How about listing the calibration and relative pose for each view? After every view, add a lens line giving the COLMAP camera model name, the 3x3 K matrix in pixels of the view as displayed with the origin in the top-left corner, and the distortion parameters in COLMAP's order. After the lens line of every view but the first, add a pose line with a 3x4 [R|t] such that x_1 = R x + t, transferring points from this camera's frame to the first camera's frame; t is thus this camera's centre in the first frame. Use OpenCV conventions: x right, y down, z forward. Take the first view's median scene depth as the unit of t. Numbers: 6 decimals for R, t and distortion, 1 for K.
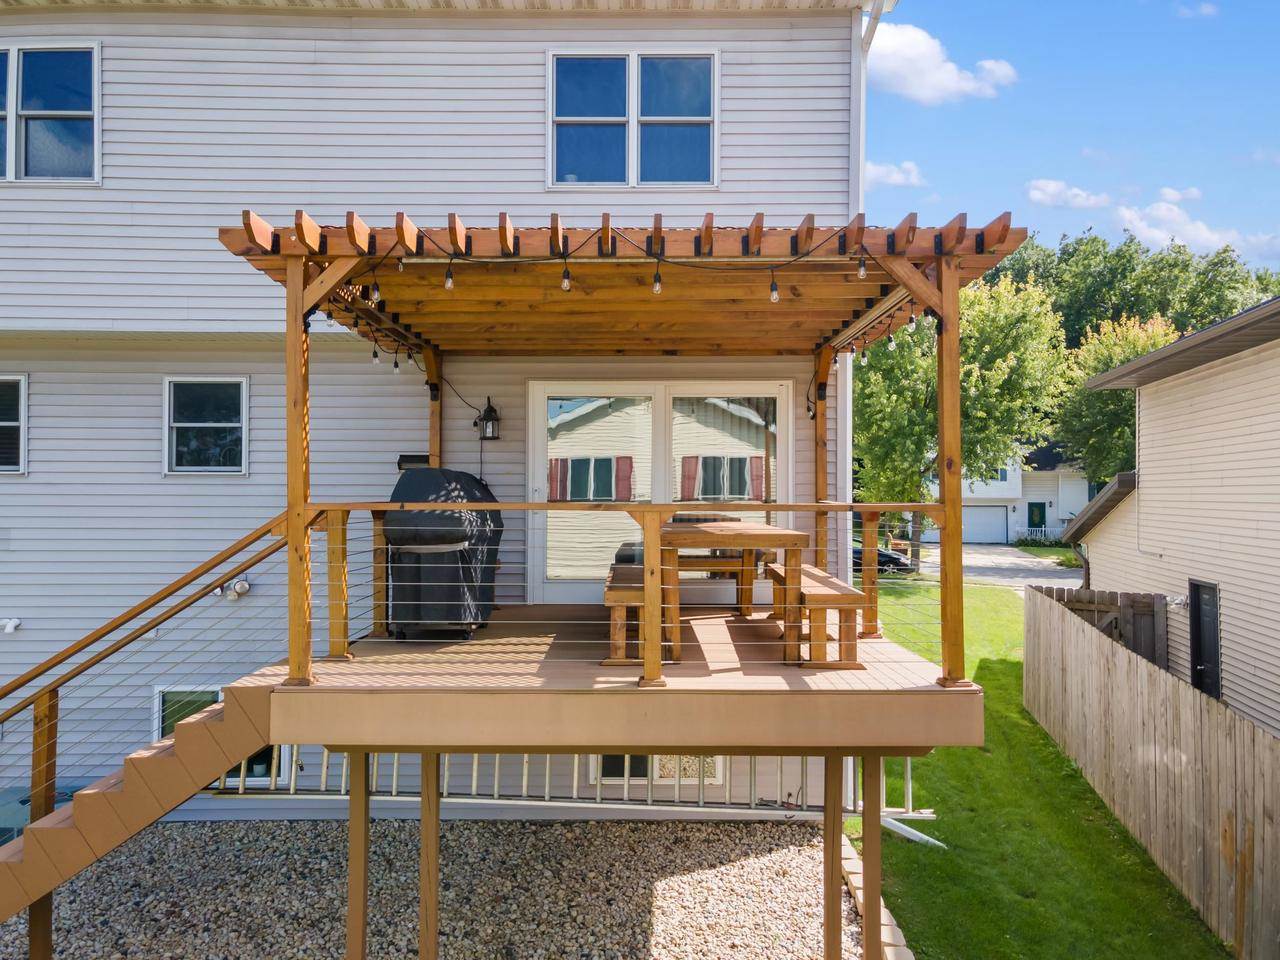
lens RADIAL K [[941.3, 0, 640.0], [0, 941.3, 480.0], [0, 0, 1]] dist [0.019777, 0.043134]
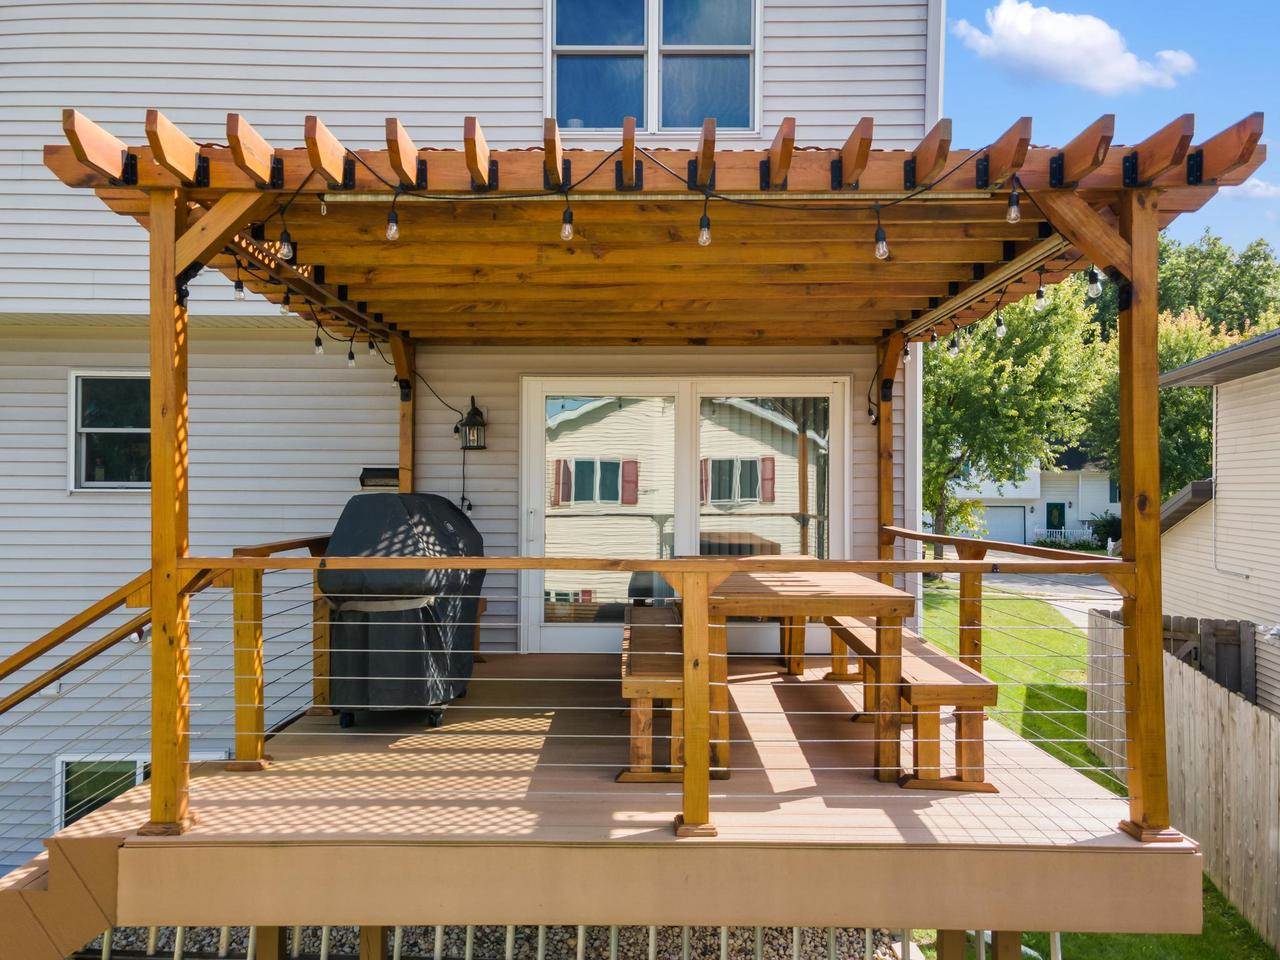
lens RADIAL K [[941.3, 0, 640.0], [0, 941.3, 480.0], [0, 0, 1]] dist [0.019777, 0.043134]
pose [[0.999992, 0.001822, -0.003610, -0.015962], [-0.001806, 0.999988, 0.004537, -0.022976], [0.003619, -0.004531, 0.999983, 0.215299]]
